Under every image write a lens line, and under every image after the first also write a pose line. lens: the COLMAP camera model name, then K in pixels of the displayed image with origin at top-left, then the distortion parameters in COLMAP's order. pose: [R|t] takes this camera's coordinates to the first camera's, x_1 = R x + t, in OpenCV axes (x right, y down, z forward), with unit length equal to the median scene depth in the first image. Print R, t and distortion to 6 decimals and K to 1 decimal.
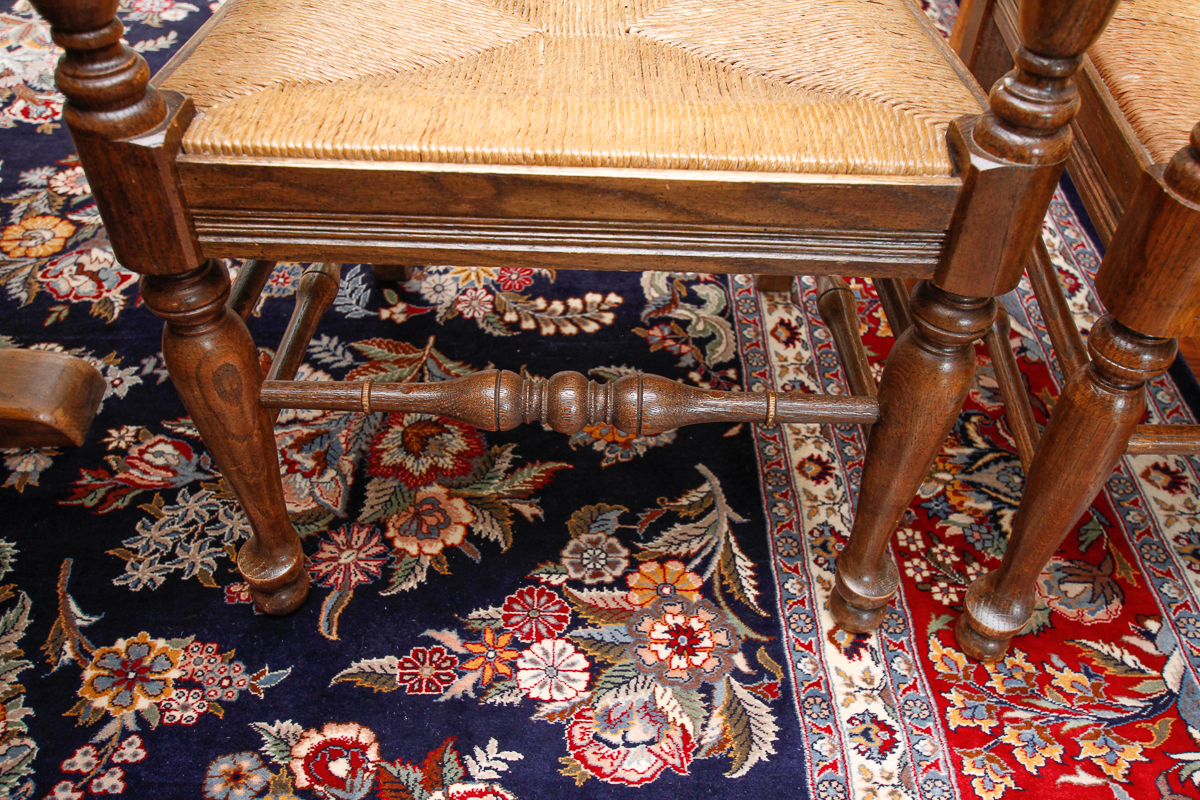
lens RADIAL K [[1032.8, 0, 603.3], [0, 1032.8, 413.1], [0, 0, 1]] dist [-0.008070, 0.048170]
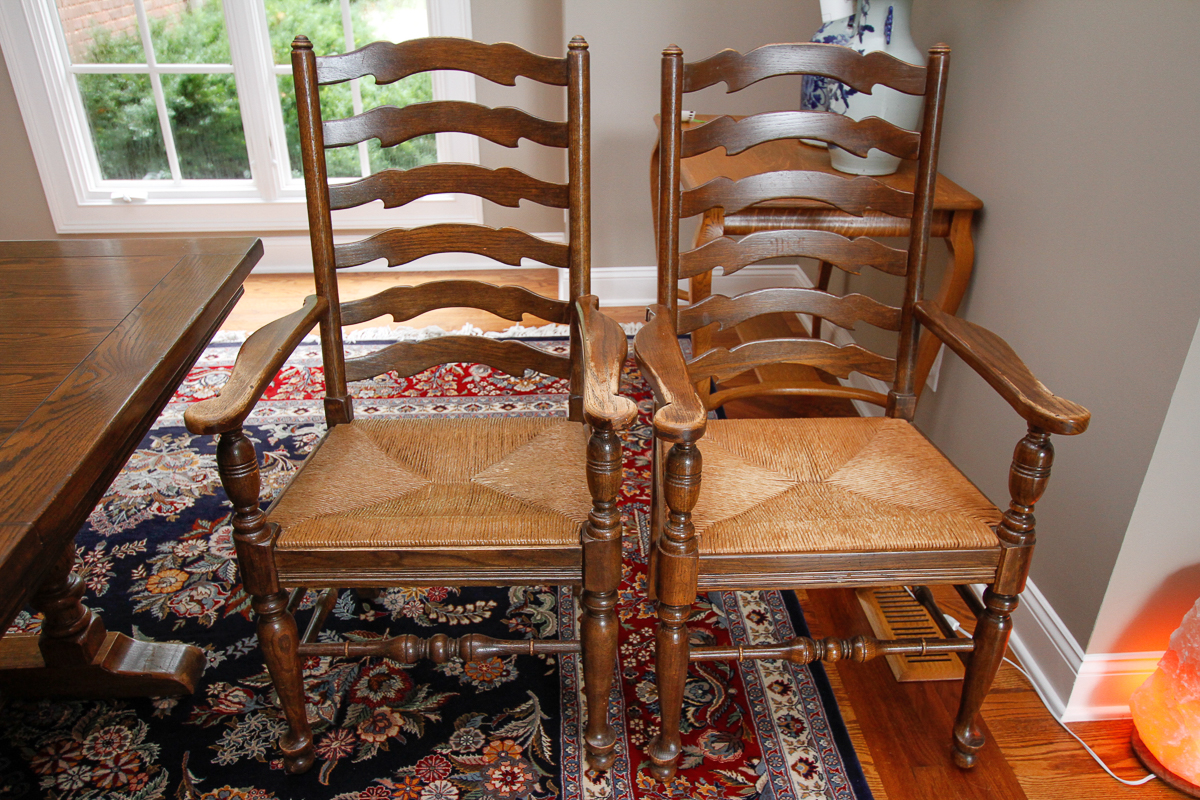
lens RADIAL K [[942.4, 0, 602.4], [0, 942.4, 437.4], [0, 0, 1]] dist [-0.019620, 0.048376]
pose [[0.999091, -0.035254, 0.023961, 0.213230], [0.040740, 0.955106, -0.293449, 0.124158], [-0.012540, 0.294158, 0.955674, -0.795176]]
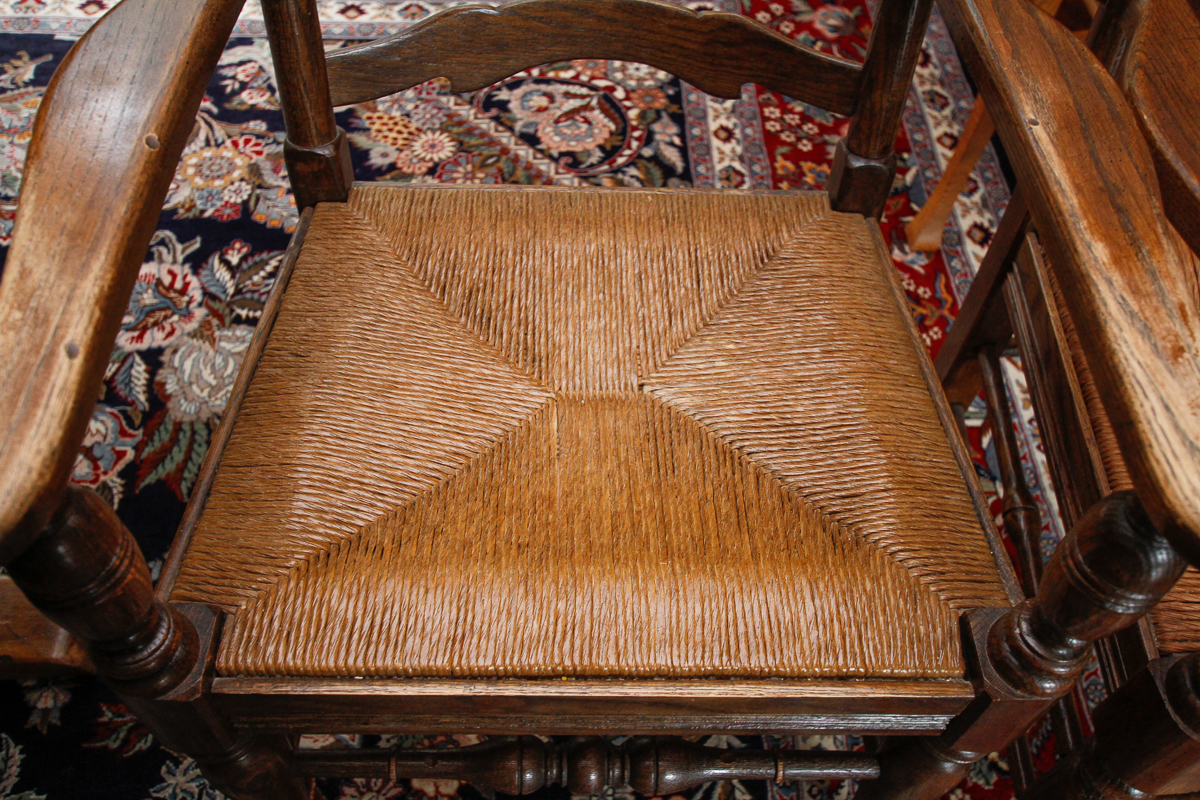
lens RADIAL K [[1032.8, 0, 603.3], [0, 1032.8, 413.1], [0, 0, 1]] dist [-0.008070, 0.048170]
pose [[0.999574, -0.009829, 0.027478, -0.032164], [0.005314, 0.987134, 0.159809, -0.407219], [-0.028696, -0.159595, 0.986765, 0.016863]]
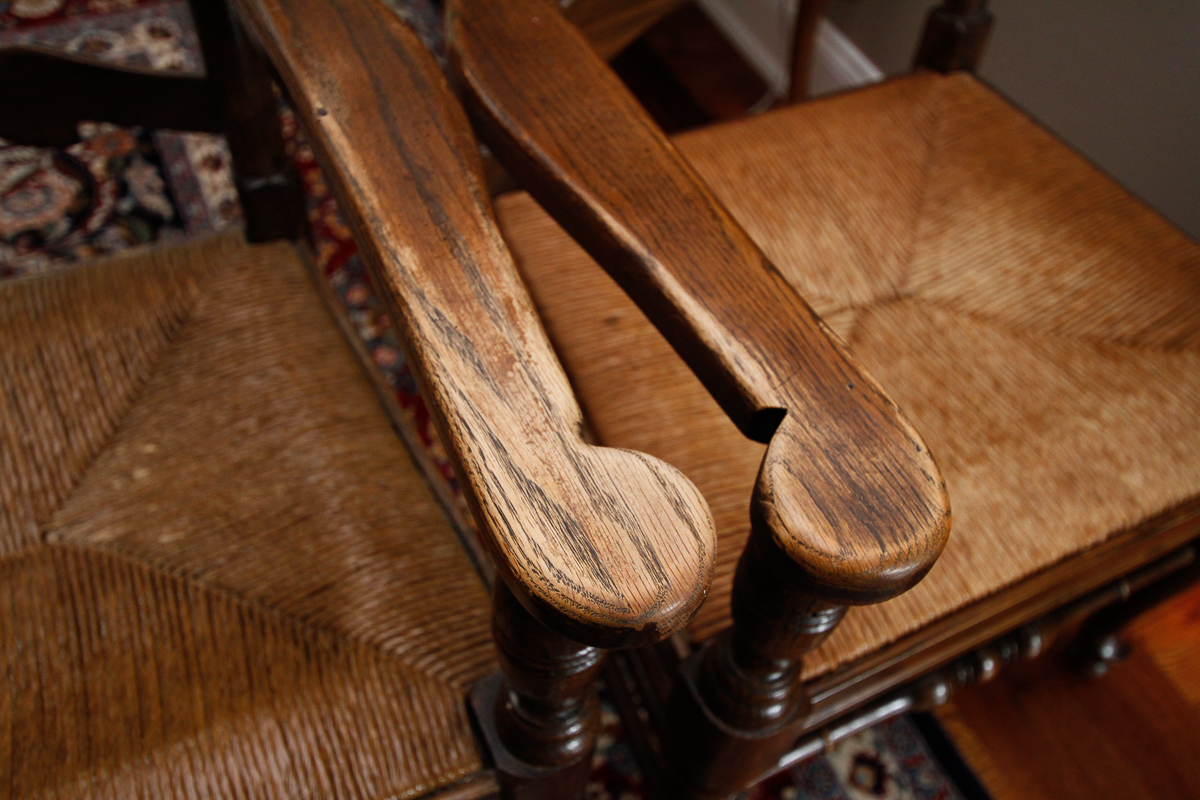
lens RADIAL K [[1032.8, 0, 603.3], [0, 1032.8, 413.1], [0, 0, 1]] dist [-0.008070, 0.048170]
pose [[0.901677, -0.318726, 0.292220, 0.164830], [0.264566, 0.941179, 0.210205, -0.411071], [-0.342029, -0.112226, 0.932964, 0.117450]]
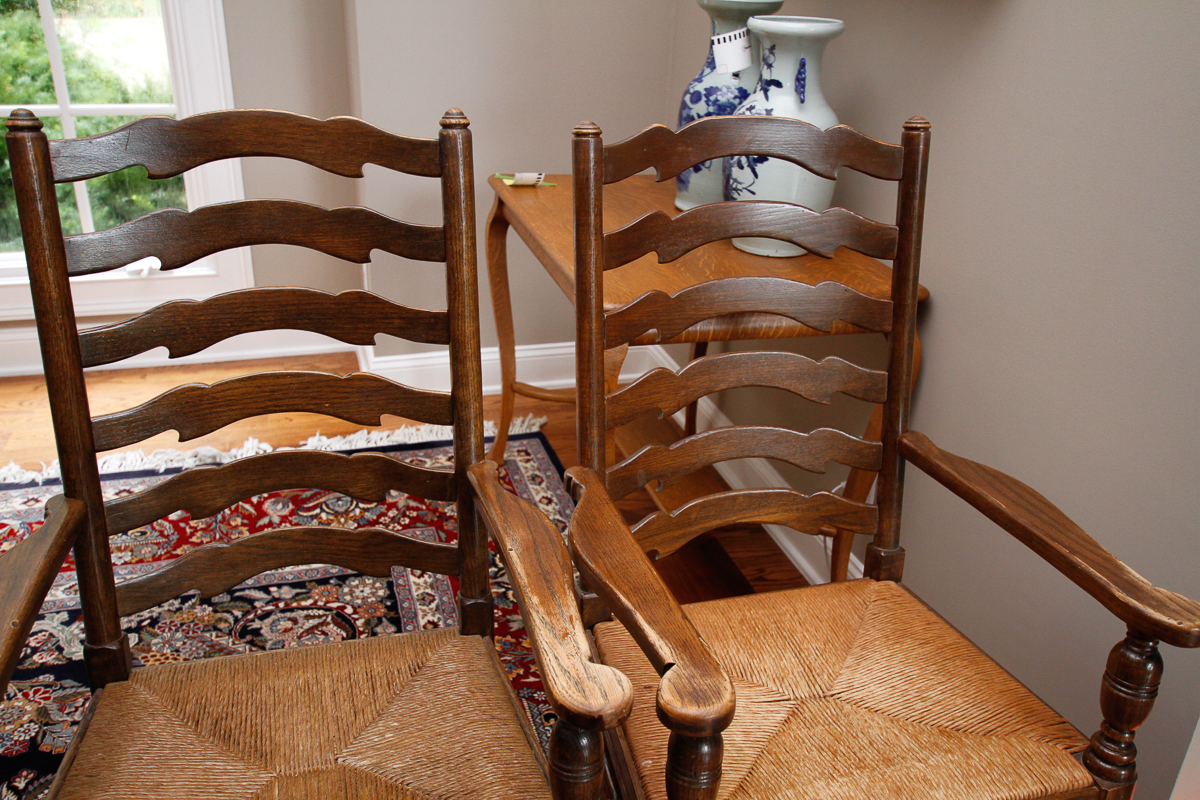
lens RADIAL K [[1032.8, 0, 603.3], [0, 1032.8, 413.1], [0, 0, 1]] dist [-0.008070, 0.048170]
pose [[0.962841, -0.102638, 0.249807, 0.059397], [0.184058, 0.926274, -0.328845, -0.220629], [-0.197638, 0.362604, 0.910746, -0.498520]]
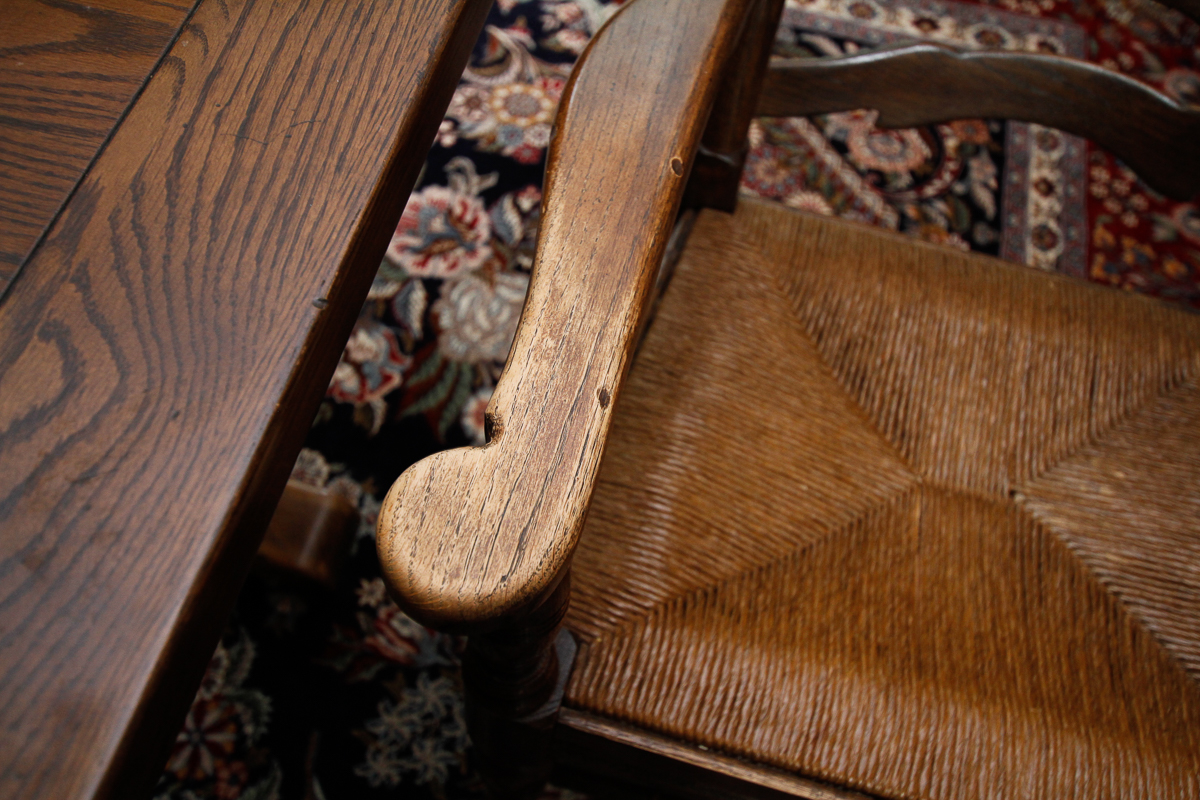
lens RADIAL K [[1032.8, 0, 603.3], [0, 1032.8, 413.1], [0, 0, 1]] dist [-0.008070, 0.048170]
pose [[0.967158, 0.242630, -0.075731, -0.221836], [-0.221552, 0.950769, 0.216686, -0.449568], [0.124578, -0.192791, 0.973300, 0.062600]]
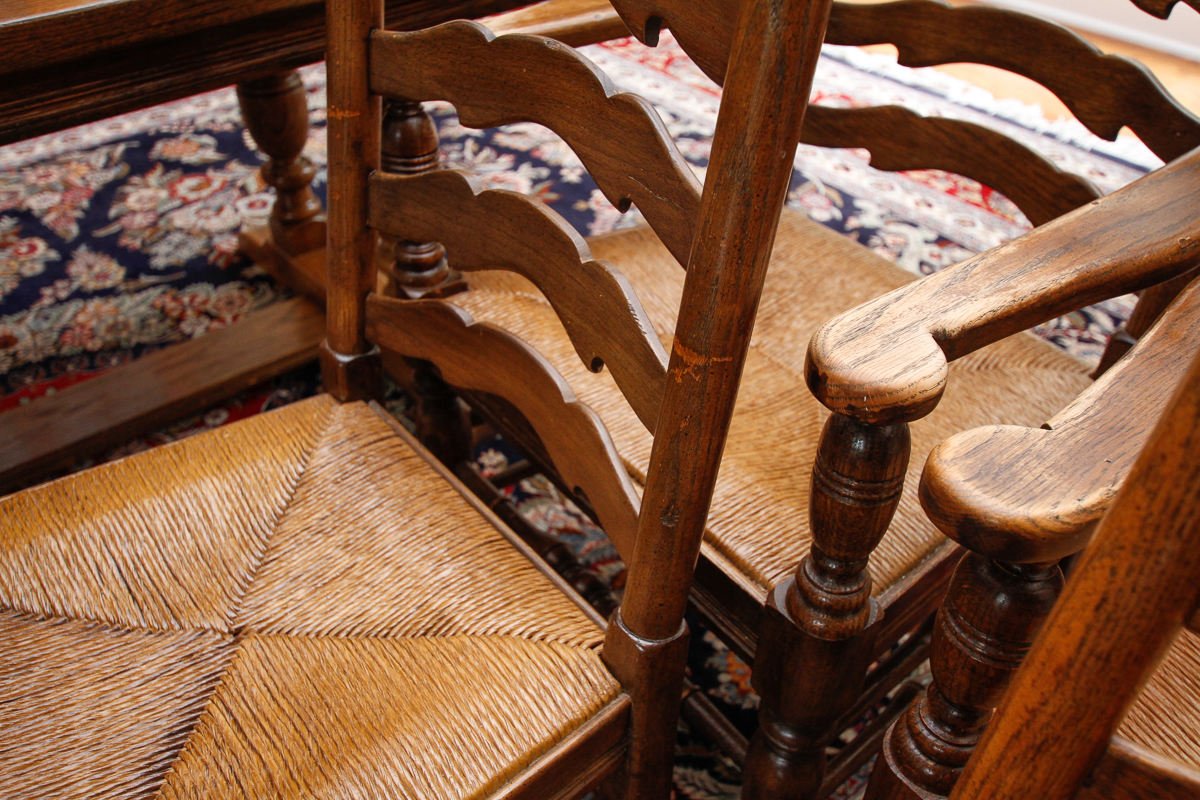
lens RADIAL K [[1032.8, 0, 603.3], [0, 1032.8, 413.1], [0, 0, 1]] dist [-0.008070, 0.048170]
pose [[0.619247, 0.474871, -0.625324, 0.519047], [-0.558659, 0.826081, 0.074097, -0.232911], [0.551755, 0.303459, 0.776839, -0.043017]]
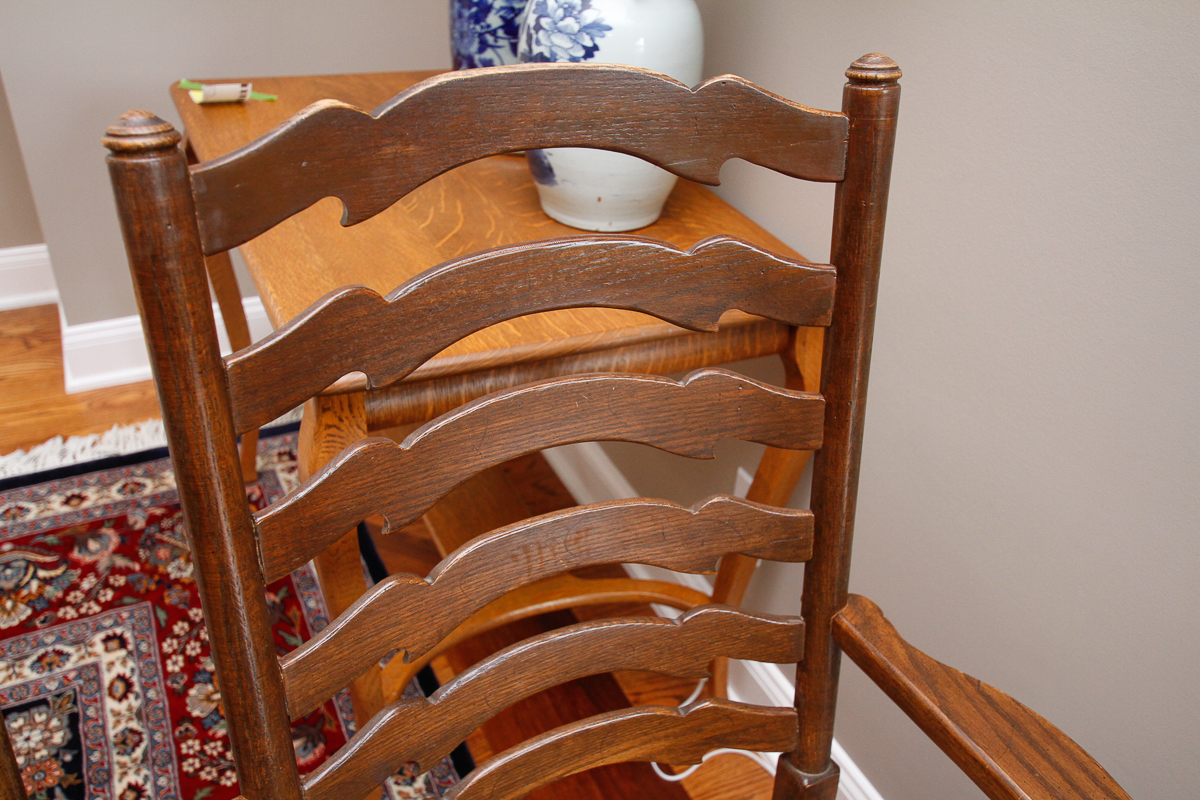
lens RADIAL K [[1032.8, 0, 603.3], [0, 1032.8, 413.1], [0, 0, 1]] dist [-0.008070, 0.048170]
pose [[0.907672, -0.209195, 0.363825, 0.384957], [0.277861, 0.949245, -0.147402, -0.687509], [-0.314524, 0.234885, 0.919730, 0.012767]]
